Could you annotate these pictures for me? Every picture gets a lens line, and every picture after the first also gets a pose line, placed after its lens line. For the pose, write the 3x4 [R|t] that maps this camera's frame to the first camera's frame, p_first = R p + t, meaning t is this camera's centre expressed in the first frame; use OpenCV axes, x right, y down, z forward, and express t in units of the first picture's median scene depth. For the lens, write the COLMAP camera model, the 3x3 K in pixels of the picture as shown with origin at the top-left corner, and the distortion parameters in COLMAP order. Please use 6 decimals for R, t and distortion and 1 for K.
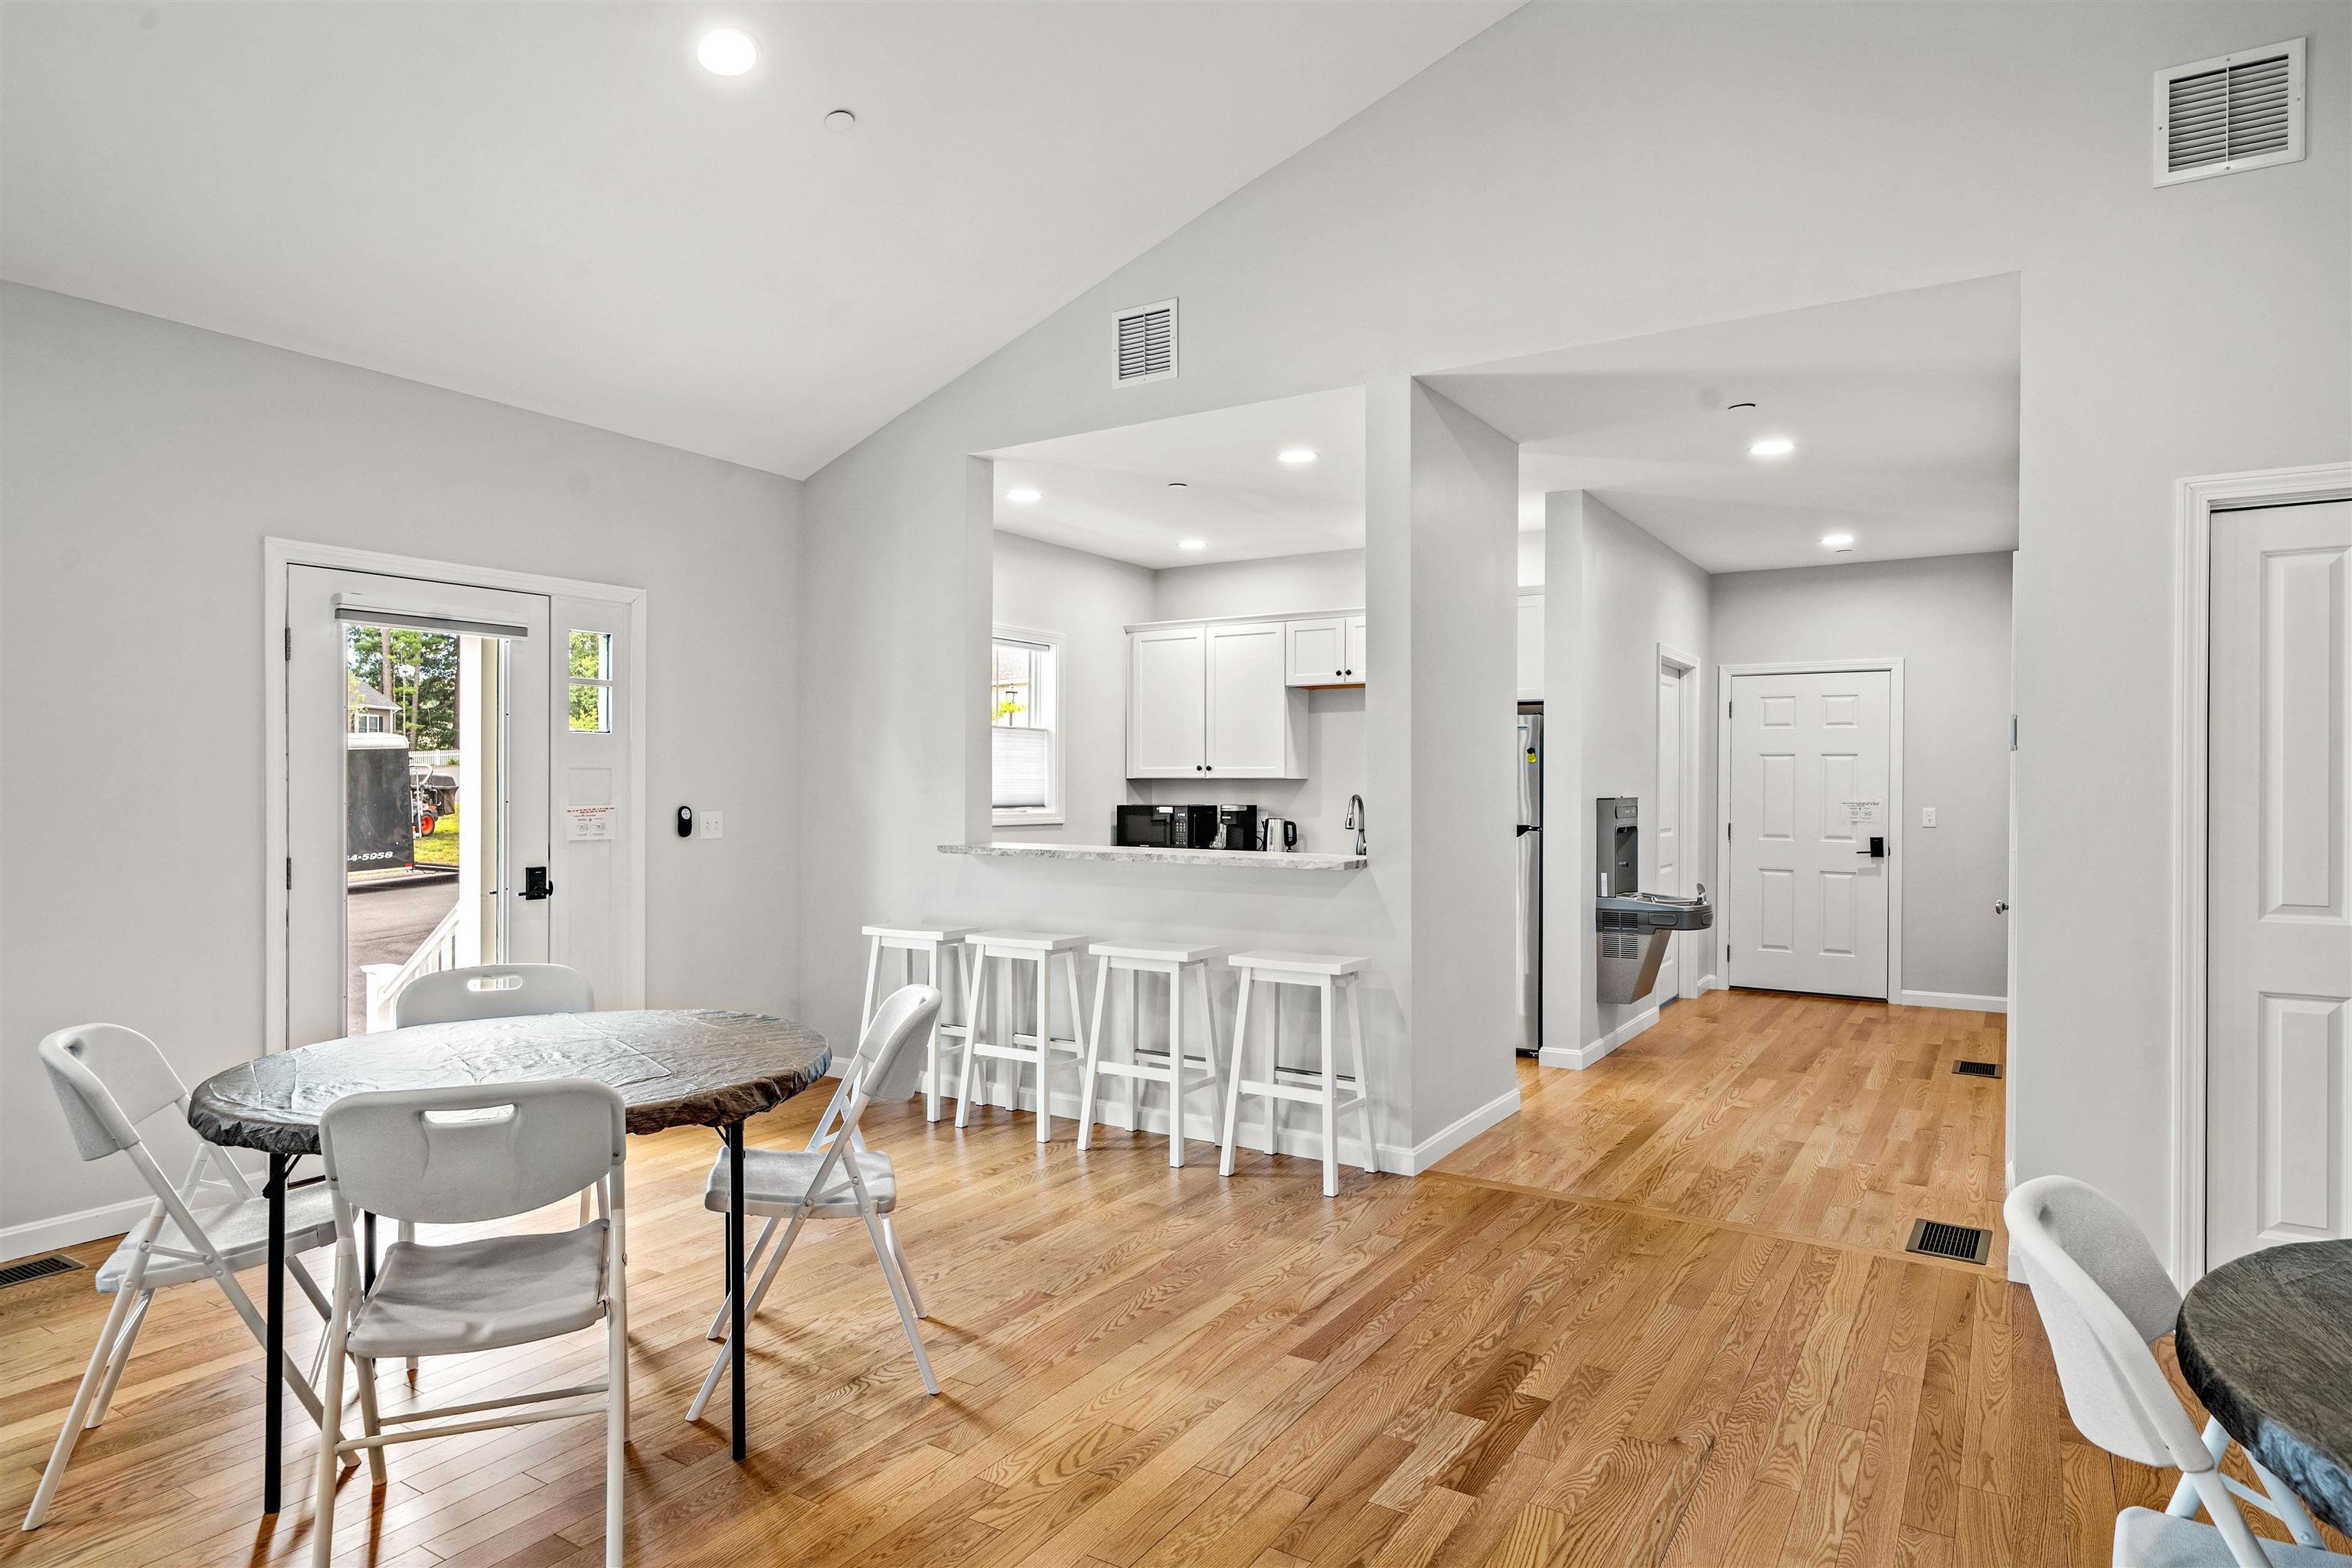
lens RADIAL K [[1321.7, 0, 1183.5], [0, 1321.7, 785.9], [0, 0, 1]] dist [-0.000472, -0.000145]
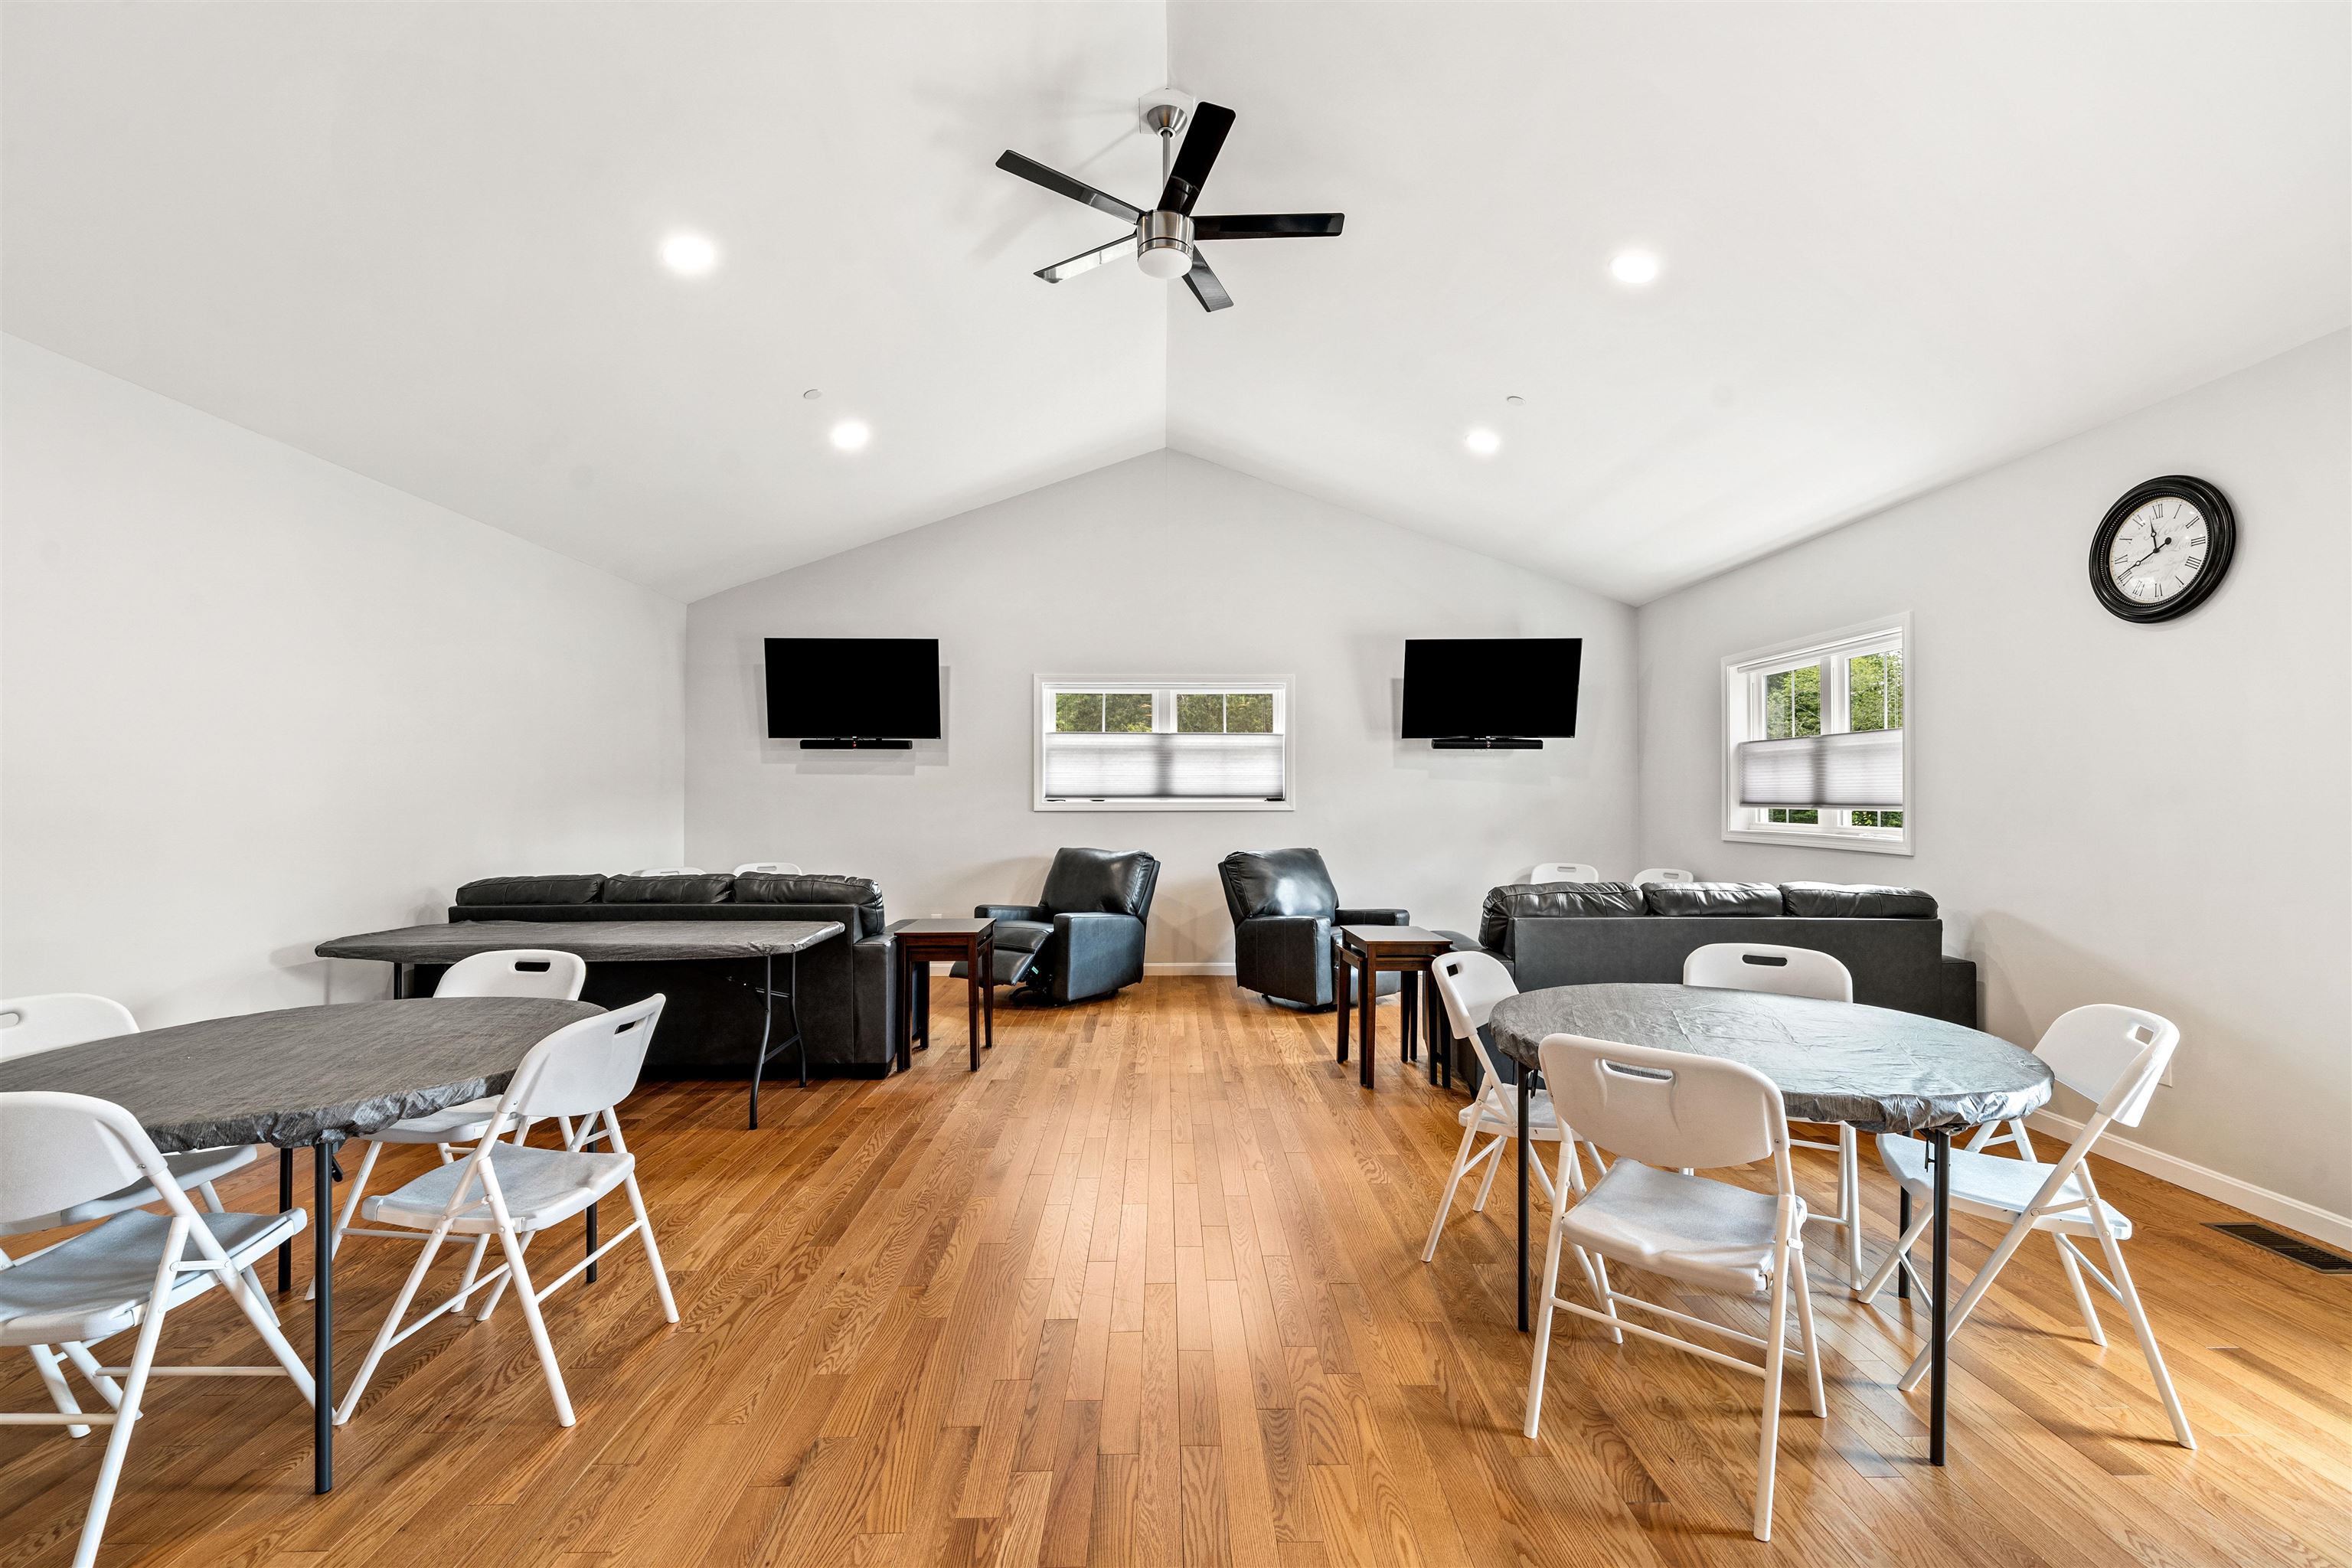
lens RADIAL K [[1001.3, 0, 1184.6], [0, 1001.3, 792.3], [0, 0, 1]] dist [-0.001968, -0.000341]
pose [[-0.834087, -0.004849, -0.551611, 0.408927], [-0.004940, 0.999987, -0.001322, -0.004073], [0.551610, 0.001622, -0.834100, 1.420924]]
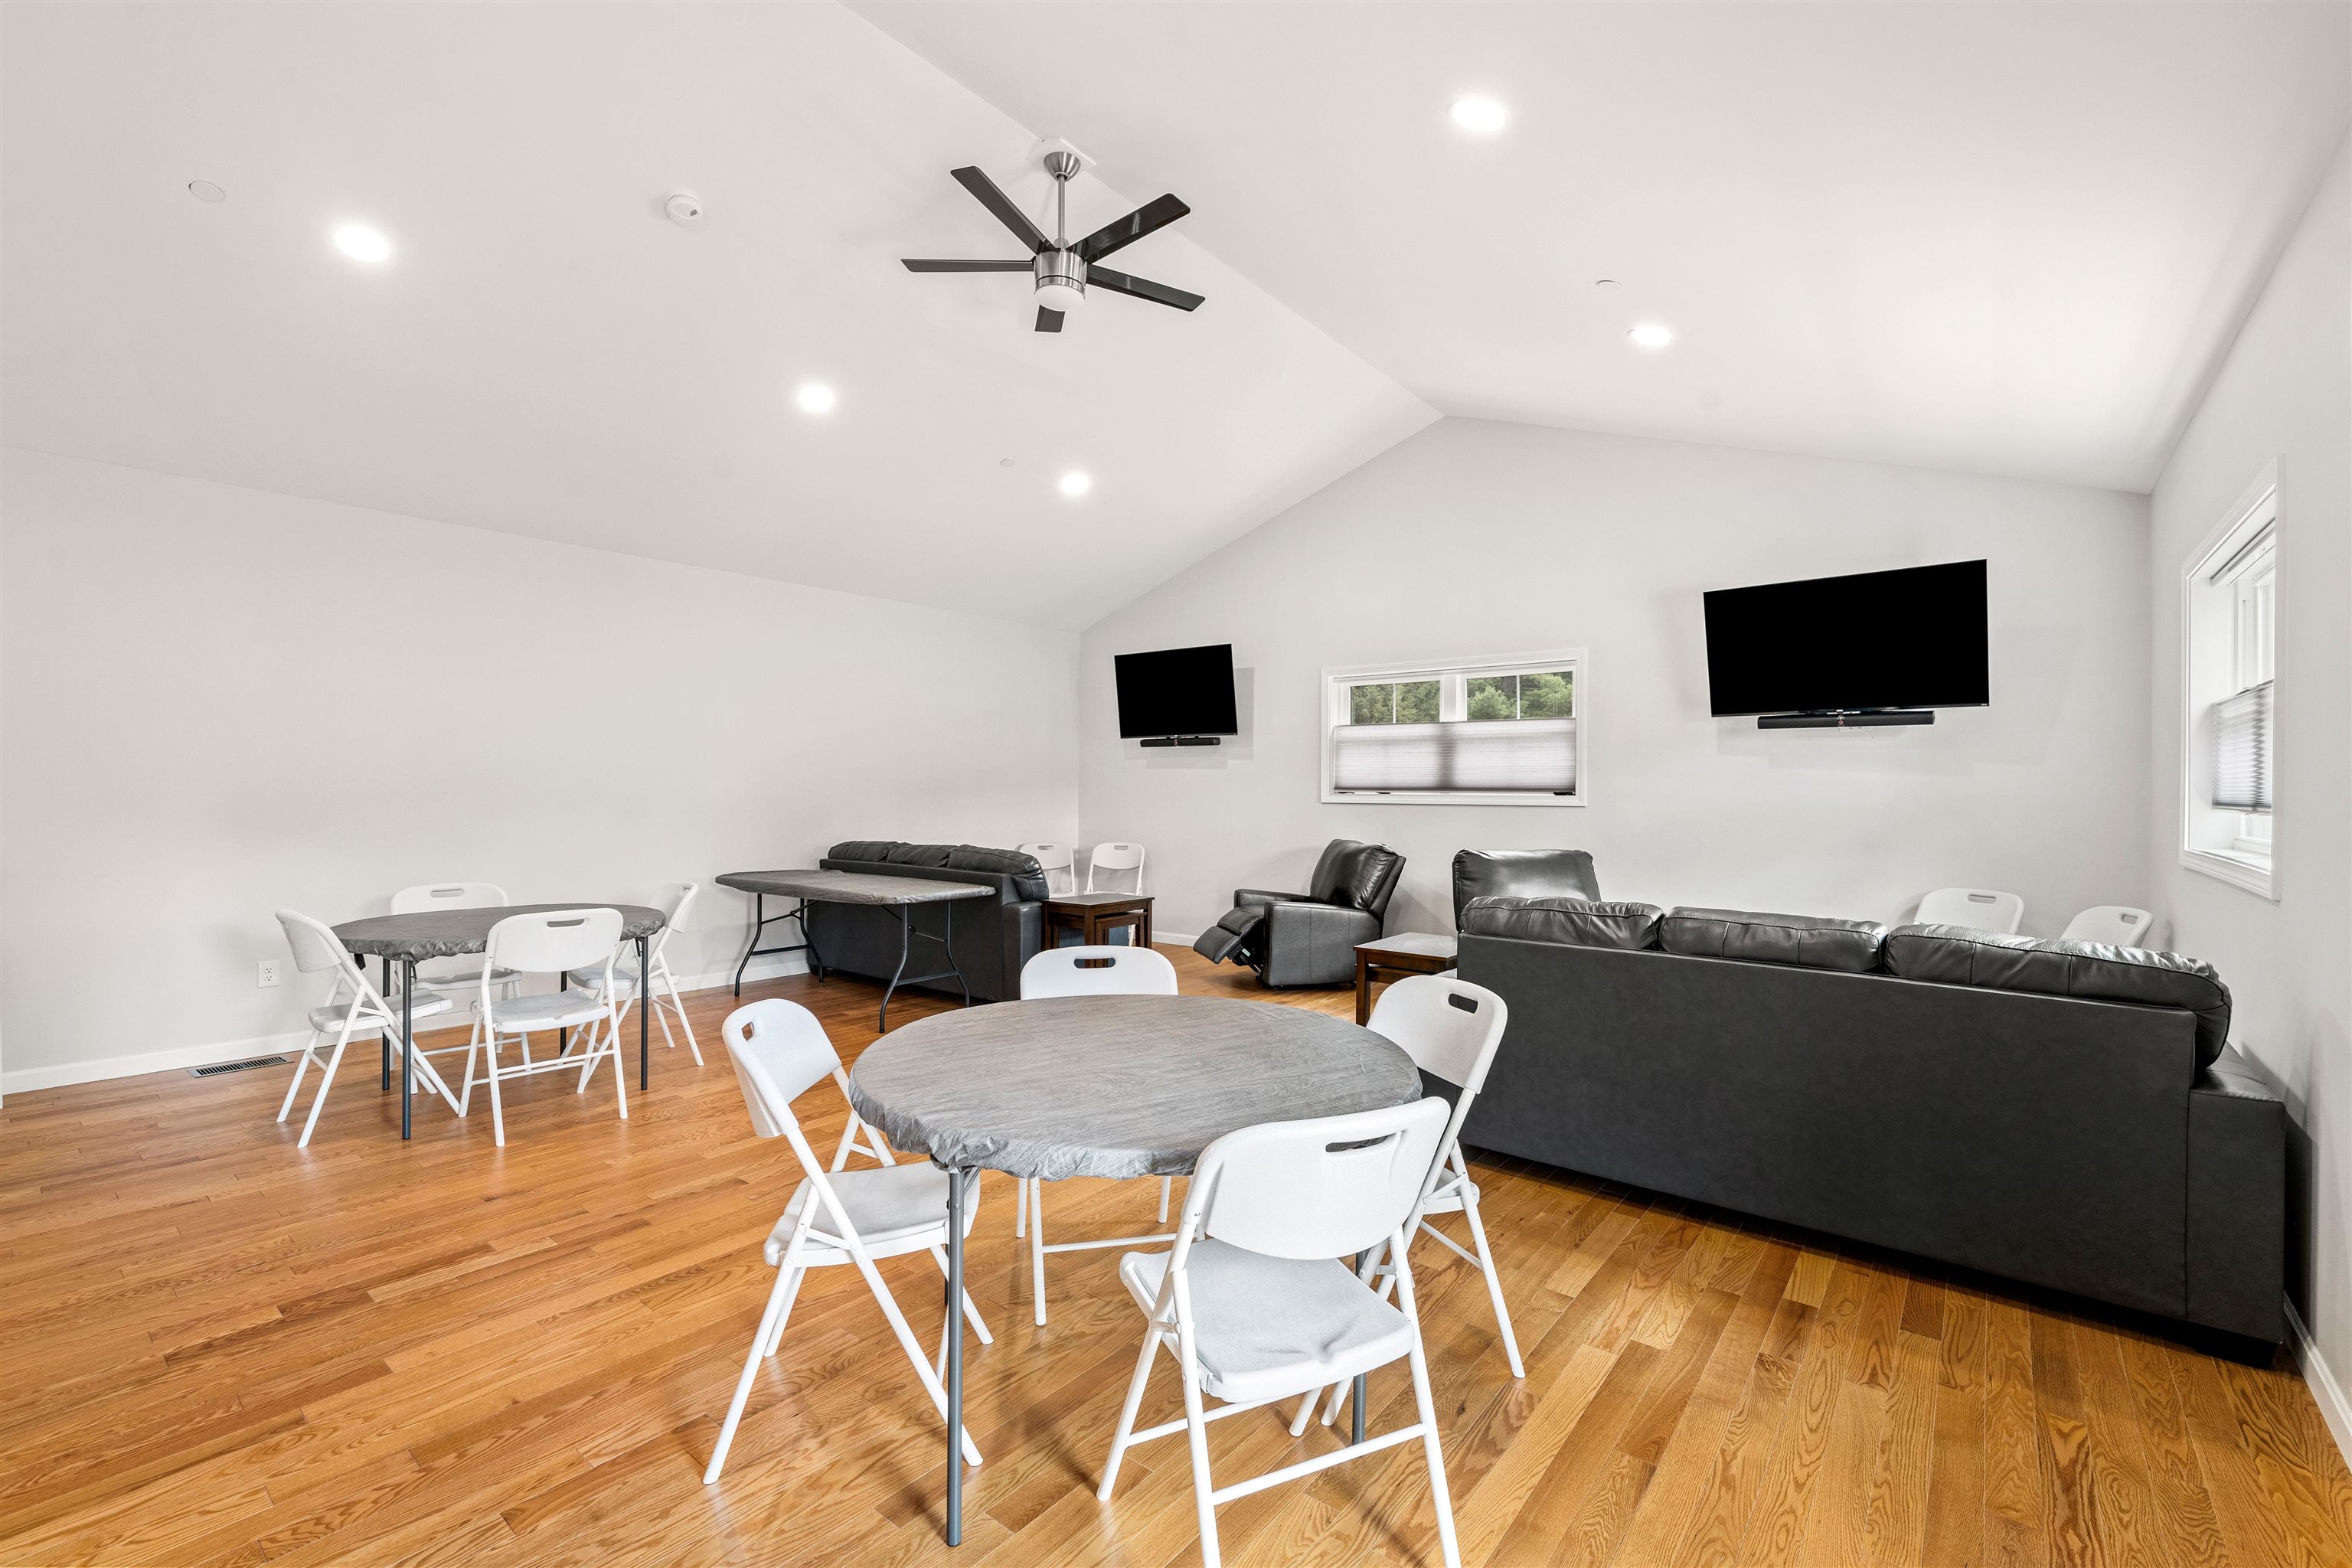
lens RADIAL K [[1001.3, 0, 1184.6], [0, 1001.3, 792.3], [0, 0, 1]] dist [-0.001968, -0.000341]
pose [[-0.993371, -0.009534, 0.114557, -0.591353], [-0.008571, 0.999924, 0.008893, -0.004944], [-0.114633, 0.007852, -0.993377, 1.706920]]
